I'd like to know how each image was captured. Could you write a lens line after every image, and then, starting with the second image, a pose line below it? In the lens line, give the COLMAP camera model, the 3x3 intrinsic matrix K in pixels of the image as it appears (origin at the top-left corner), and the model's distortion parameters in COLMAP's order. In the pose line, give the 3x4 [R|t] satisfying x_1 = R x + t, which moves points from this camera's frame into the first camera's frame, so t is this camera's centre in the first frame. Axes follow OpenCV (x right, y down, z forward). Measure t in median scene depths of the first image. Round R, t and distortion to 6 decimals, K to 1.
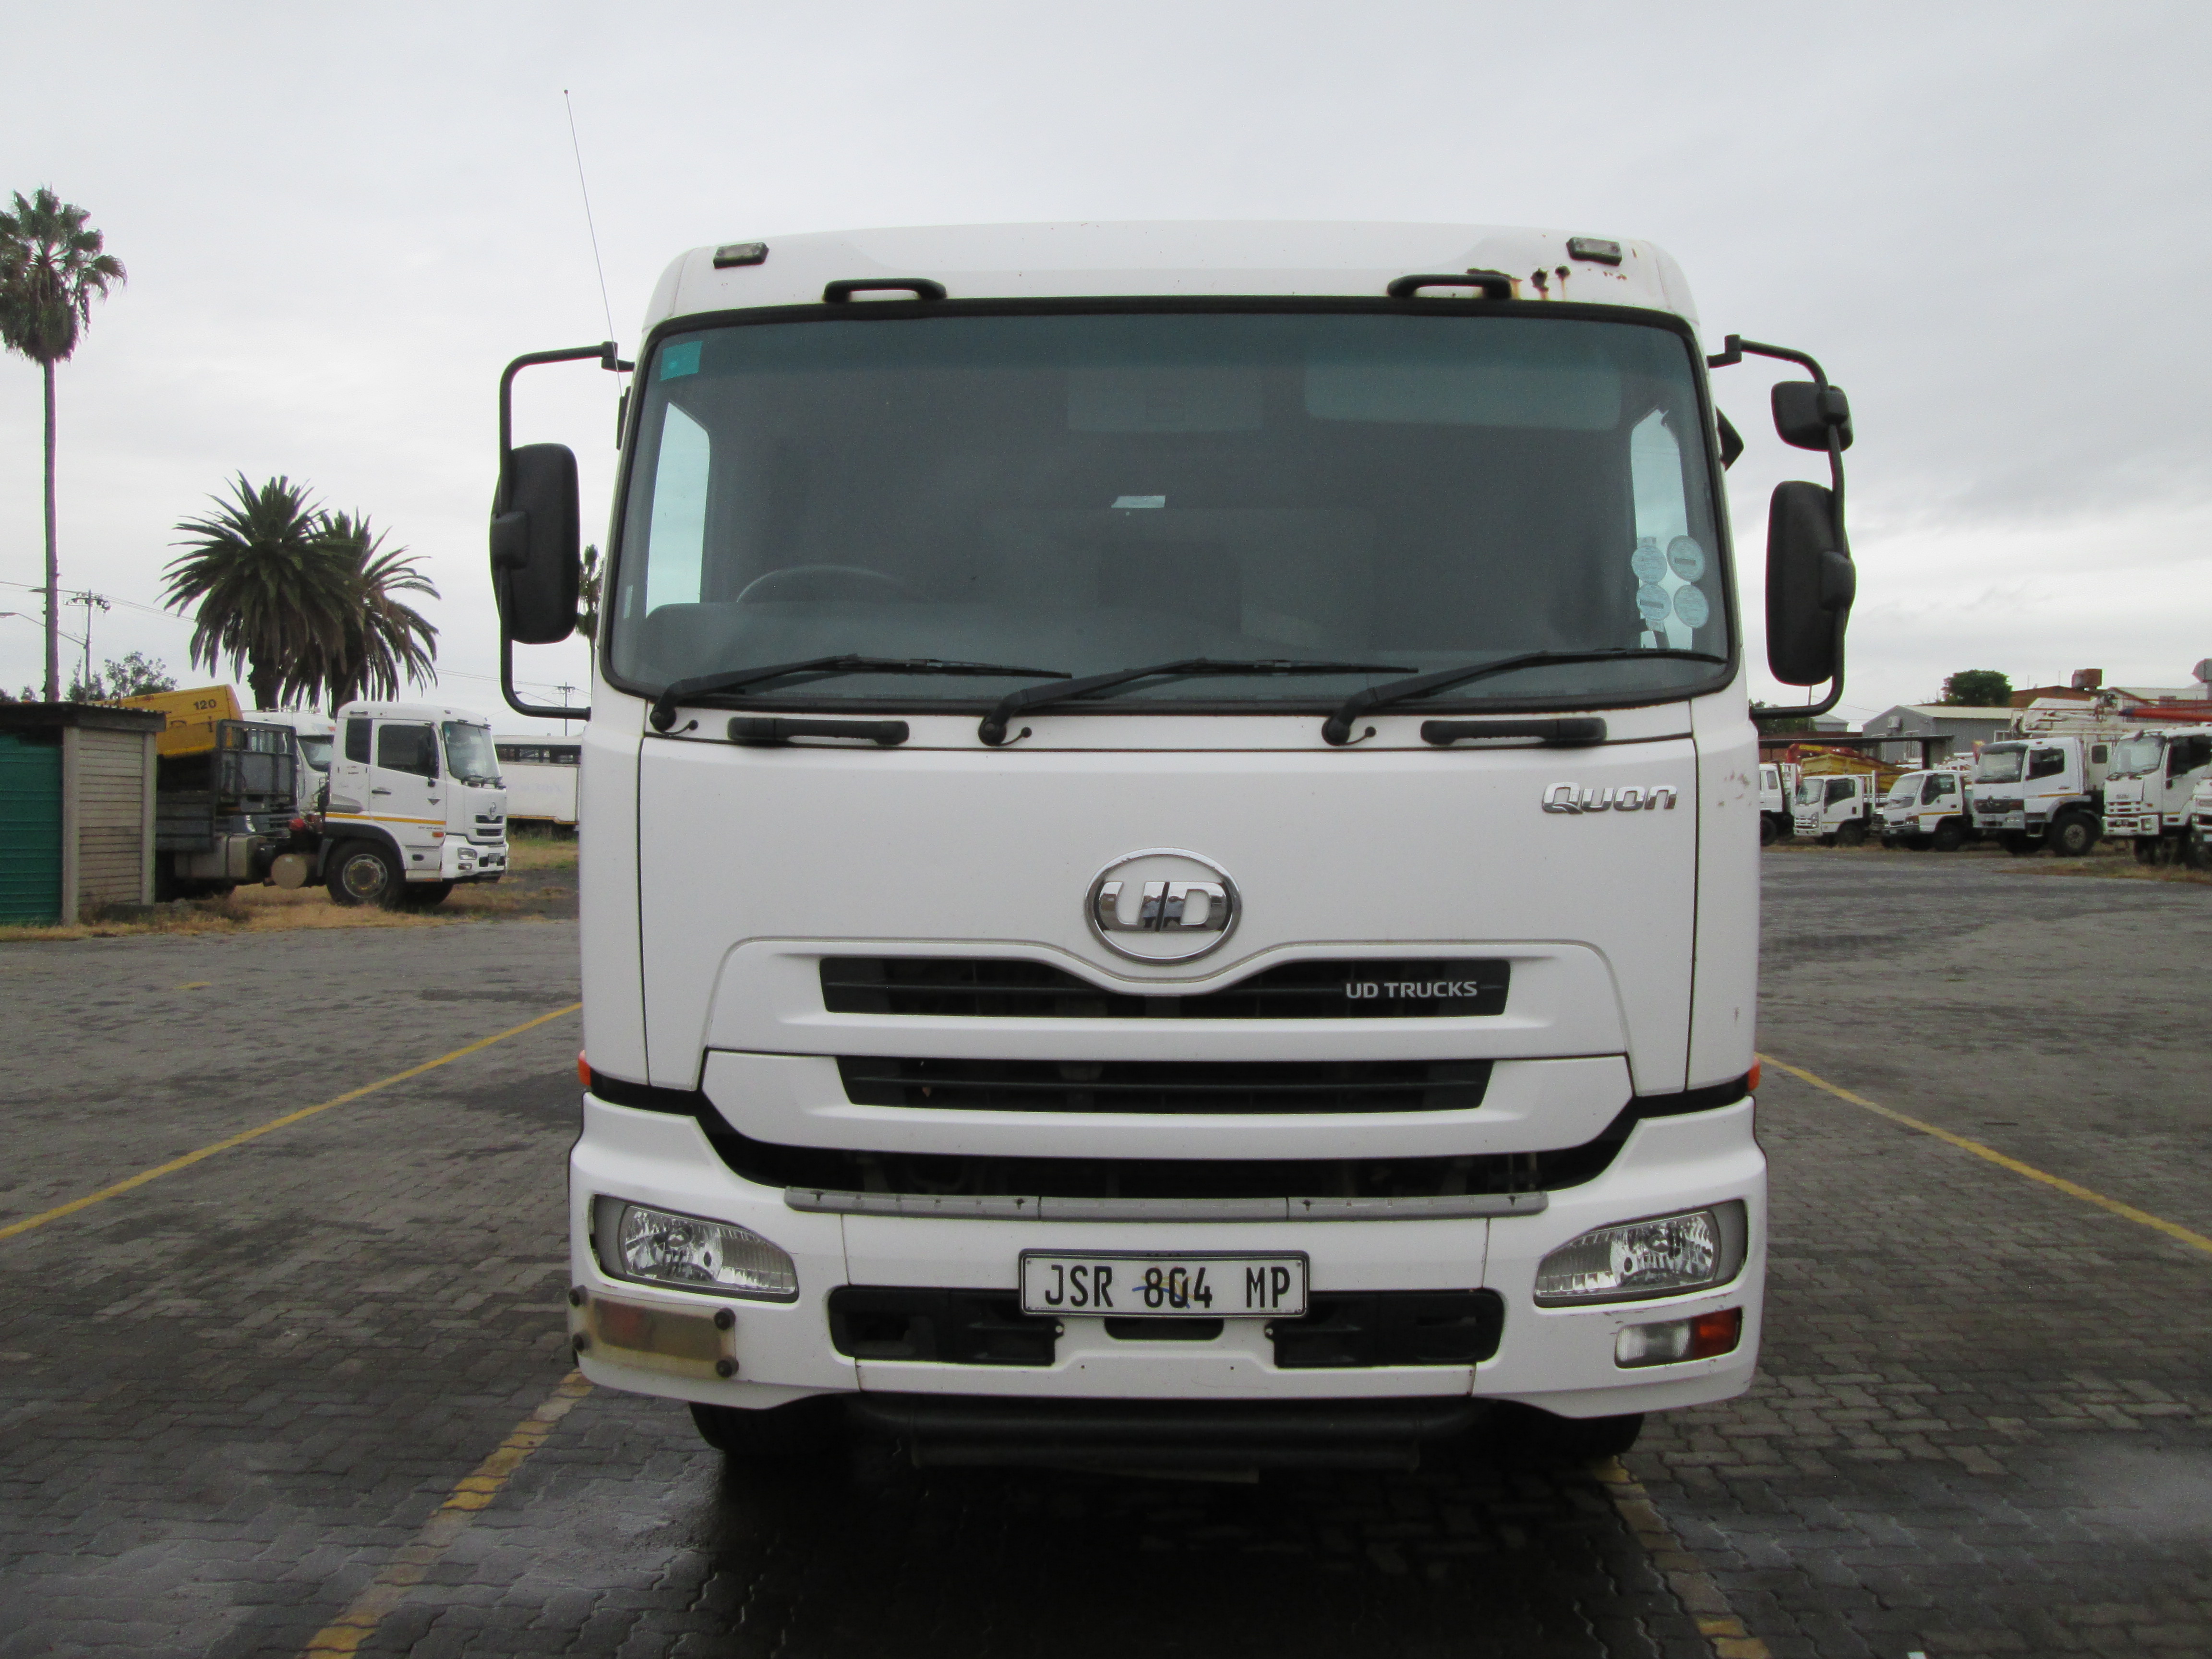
lens RADIAL K [[1822.2, 0, 1128.3], [0, 1822.2, 823.8], [0, 0, 1]] dist [-0.055818, 0.020613]
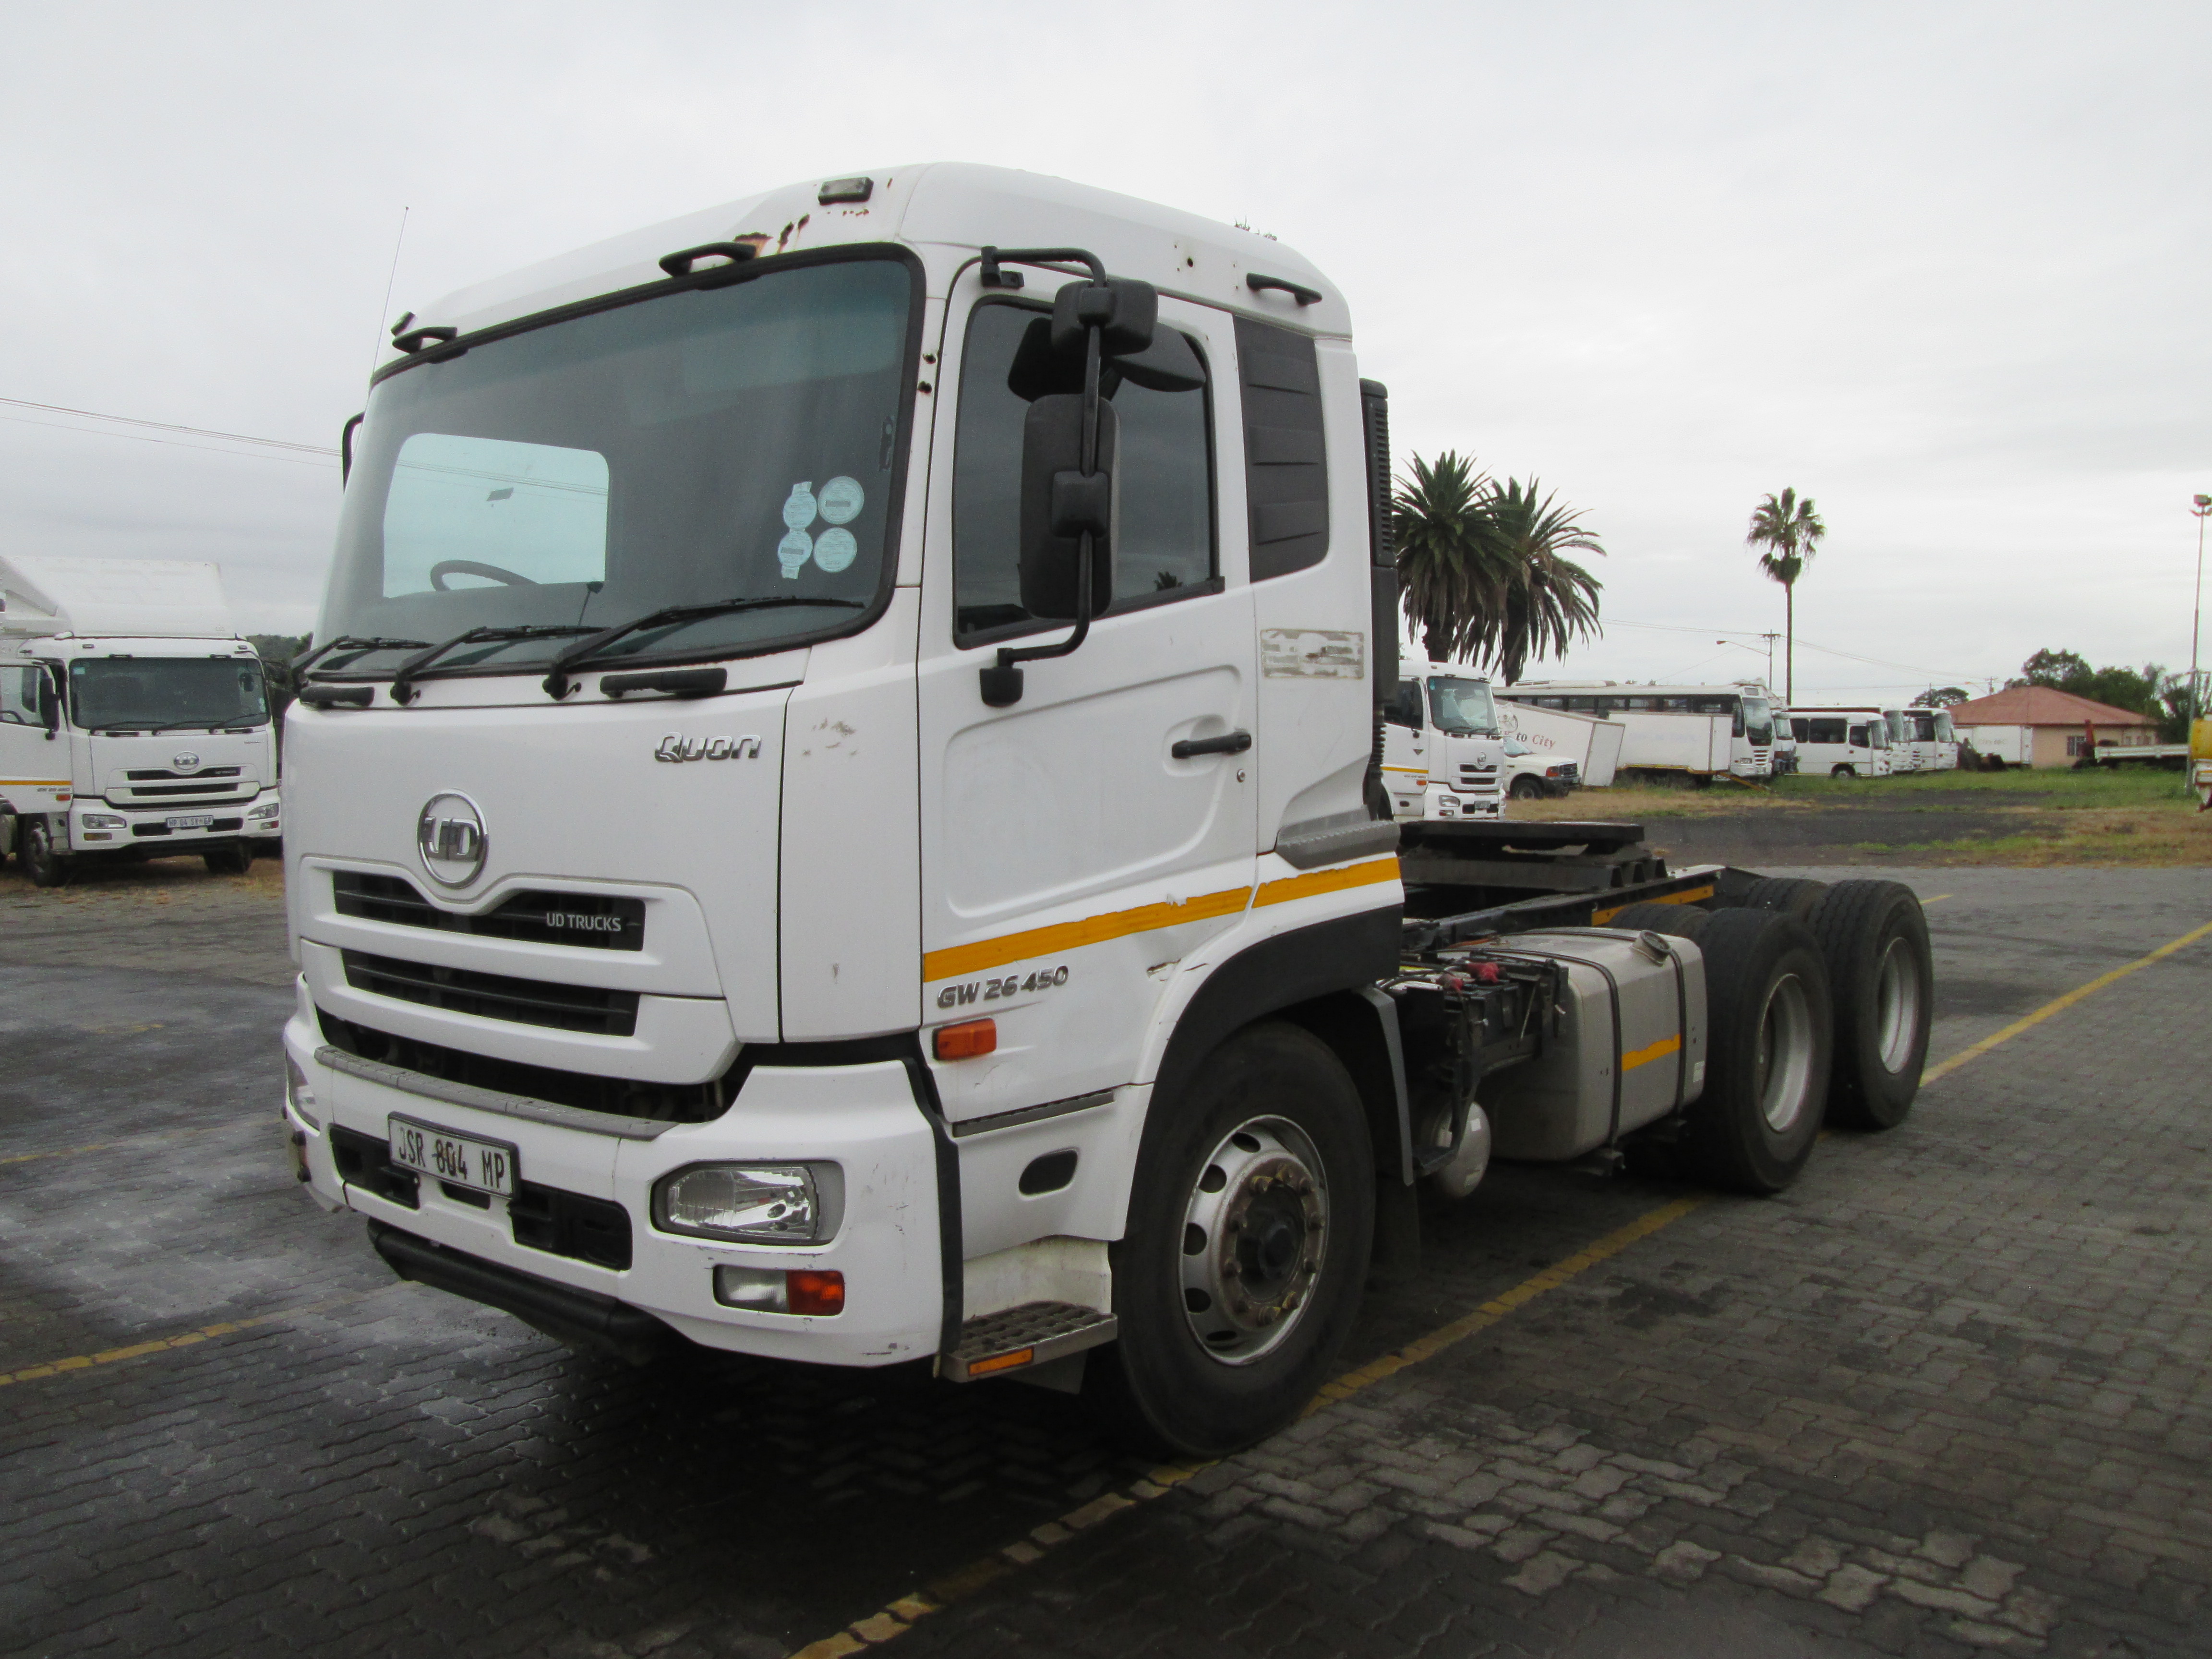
lens RADIAL K [[1822.2, 0, 1121.1], [0, 1822.2, 825.7], [0, 0, 1]] dist [-0.055818, 0.020613]
pose [[0.786693, 0.025983, -0.616798, 1.008773], [-0.008550, 0.999477, 0.031198, -0.003444], [0.617286, -0.019270, 0.786503, 0.316303]]
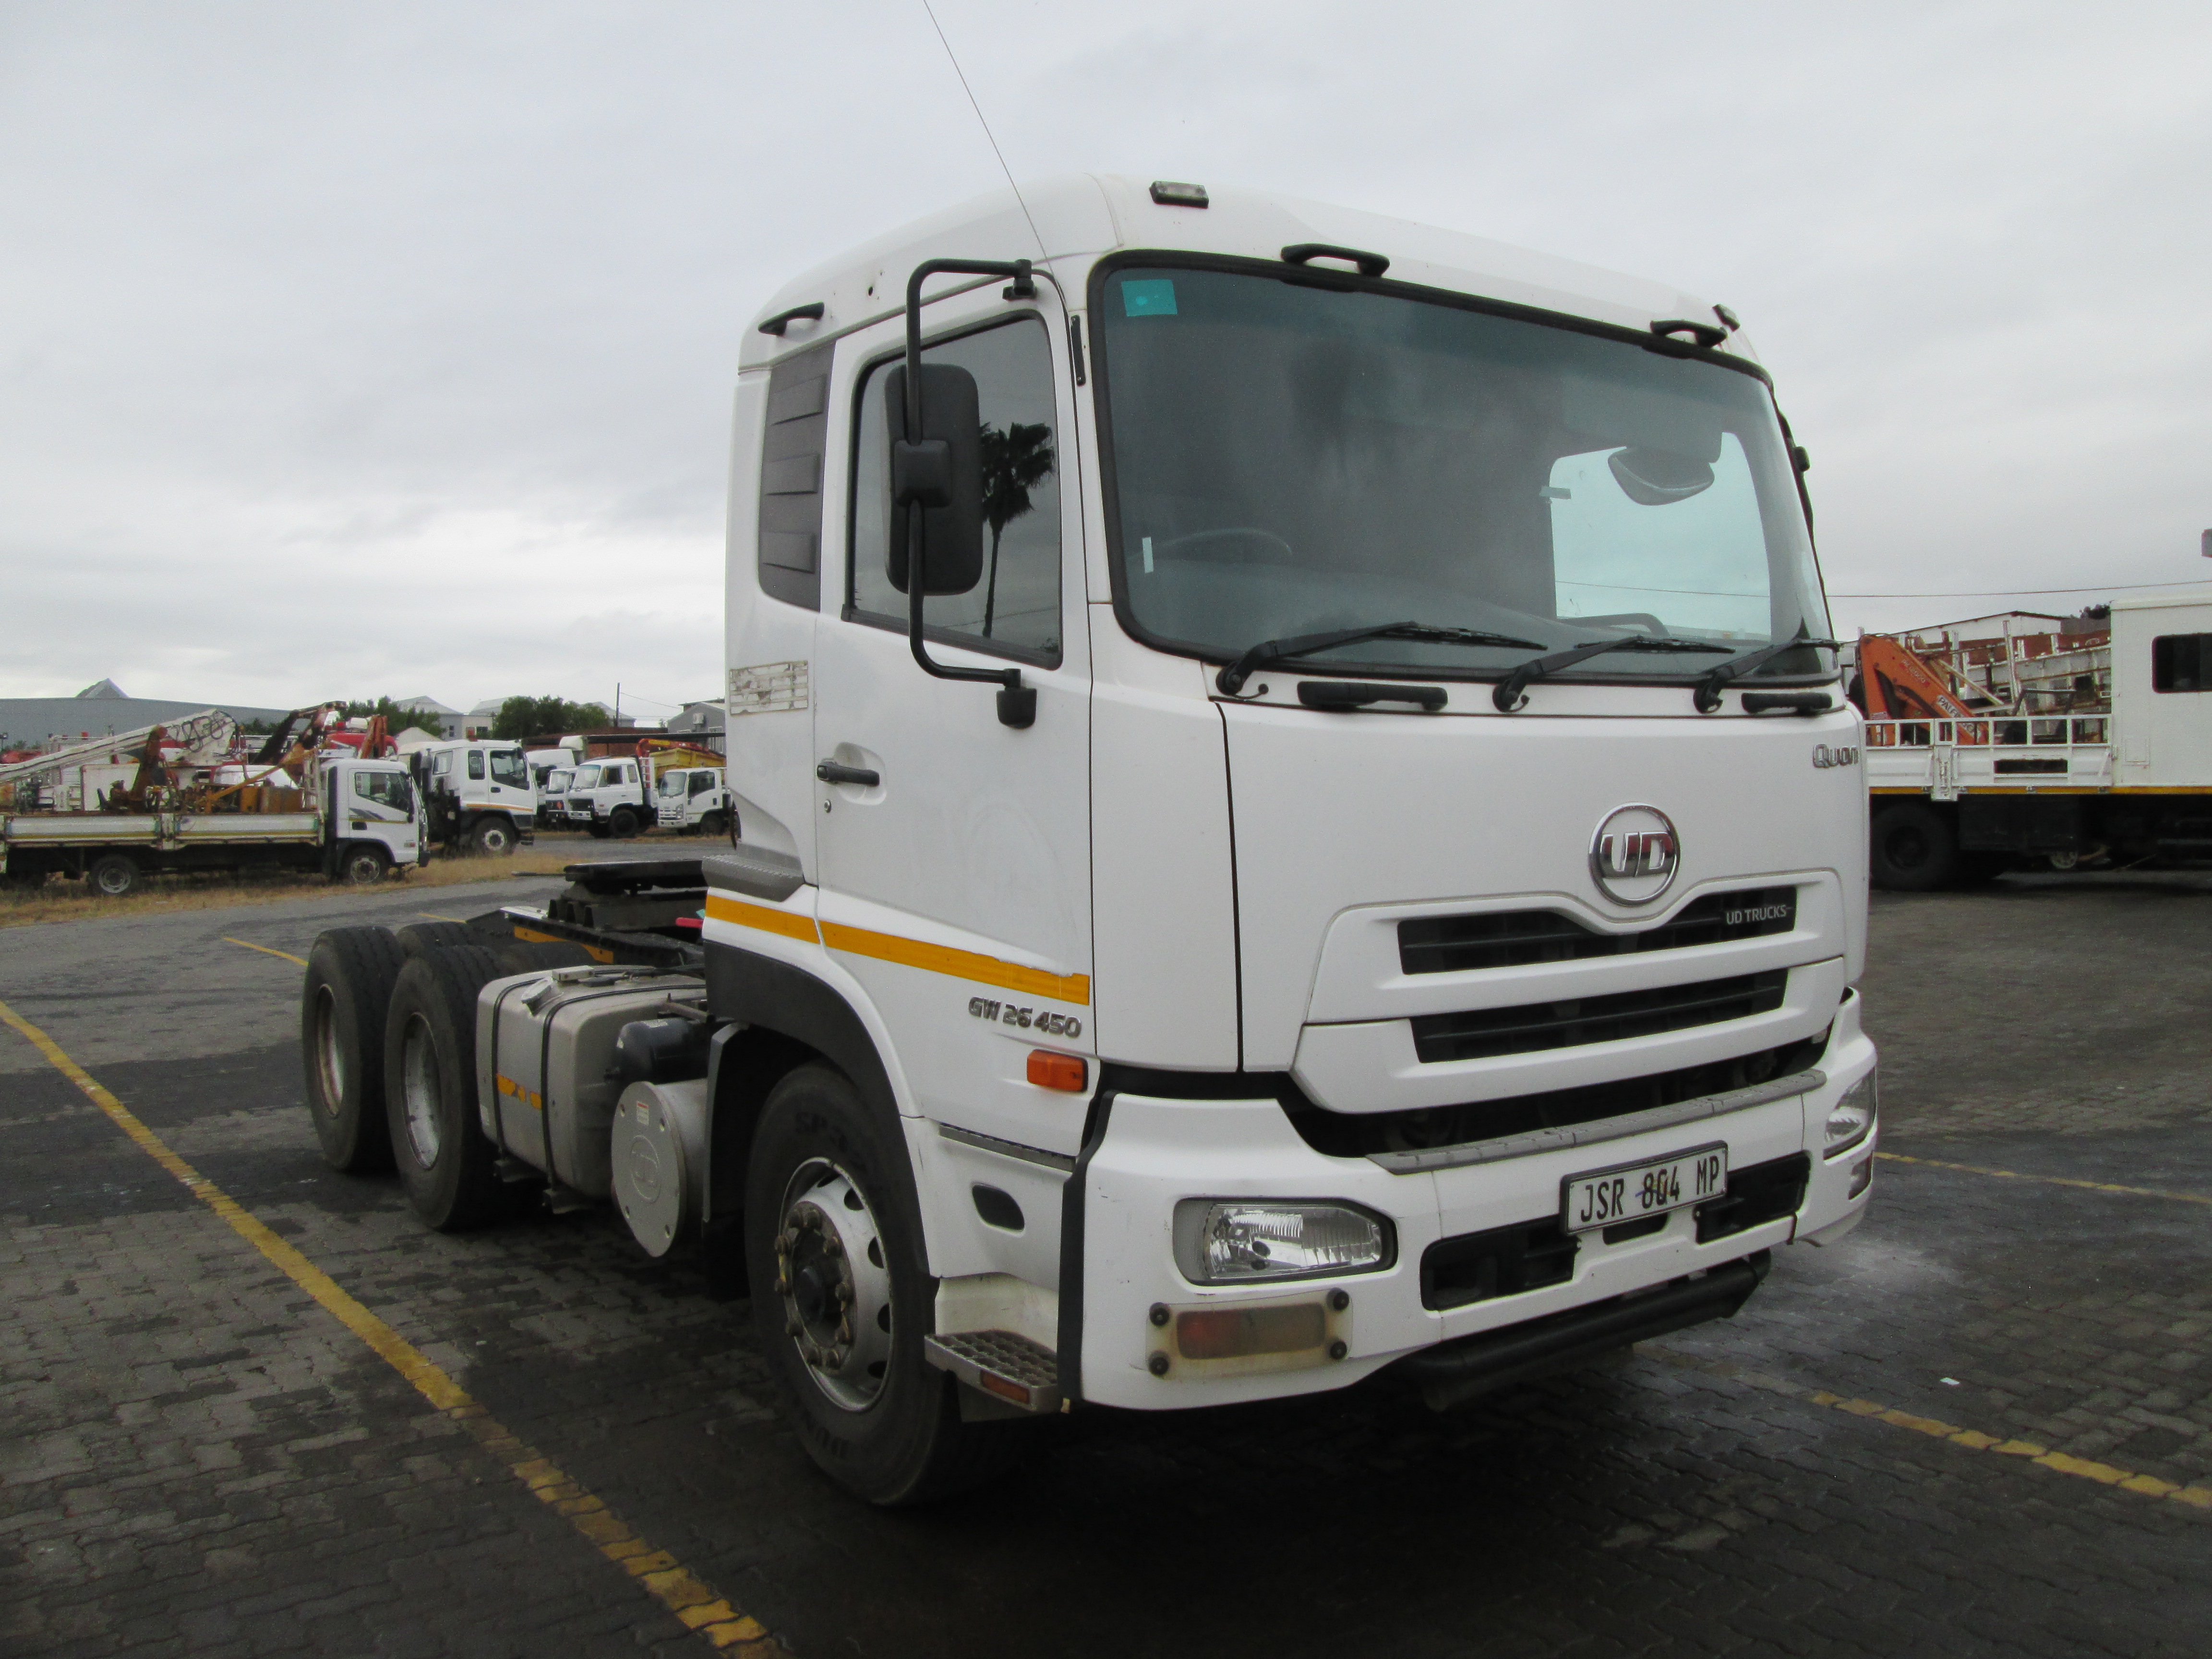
lens RADIAL K [[1822.2, 0, 1114.4], [0, 1822.2, 819.5], [0, 0, 1]] dist [-0.055818, 0.020613]
pose [[0.794010, -0.031095, 0.607109, -0.852103], [0.031653, 0.999451, 0.009792, 0.002362], [-0.607081, 0.011441, 0.794558, 0.278725]]
